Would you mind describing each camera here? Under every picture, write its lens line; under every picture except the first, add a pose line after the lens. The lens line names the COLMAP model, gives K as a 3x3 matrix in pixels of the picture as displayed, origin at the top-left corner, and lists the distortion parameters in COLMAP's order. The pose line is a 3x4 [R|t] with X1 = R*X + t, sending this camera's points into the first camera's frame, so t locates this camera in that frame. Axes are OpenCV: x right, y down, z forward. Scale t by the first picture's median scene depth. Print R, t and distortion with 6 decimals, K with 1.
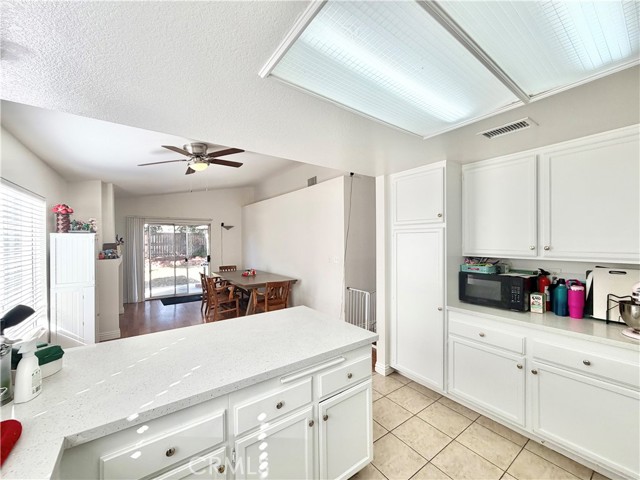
lens RADIAL K [[254.7, 0, 315.3], [0, 254.7, 241.8], [0, 0, 1]] dist [-0.003128, 0.000879]
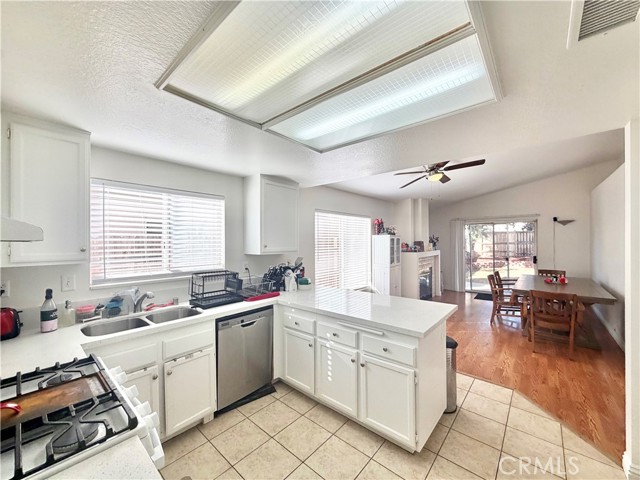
lens RADIAL K [[254.7, 0, 320.8], [0, 254.7, 244.3], [0, 0, 1]] dist [-0.003128, 0.000879]
pose [[0.245456, 0.017860, -0.969243, 0.613254], [-0.004137, 0.999840, 0.017376, 0.001751], [0.969399, -0.000255, 0.245491, 0.198910]]
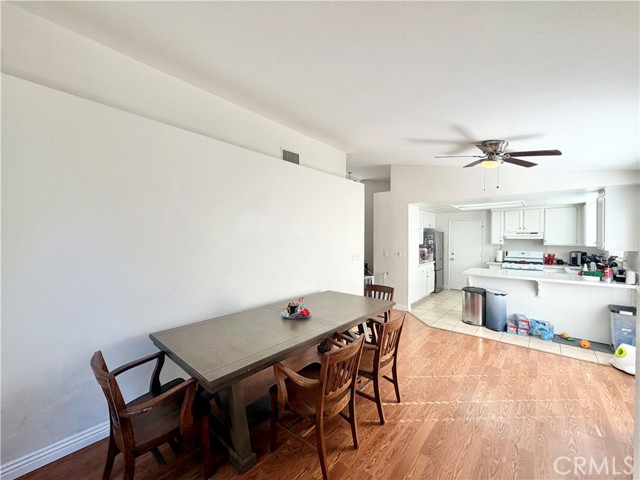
lens RADIAL K [[254.7, 0, 318.2], [0, 254.7, 242.1], [0, 0, 1]] dist [-0.003128, 0.000879]
pose [[-0.226995, -0.010957, 0.973834, -1.320983], [0.008635, 0.999875, 0.013263, -0.009872], [-0.973858, 0.011420, -0.226871, 1.977902]]
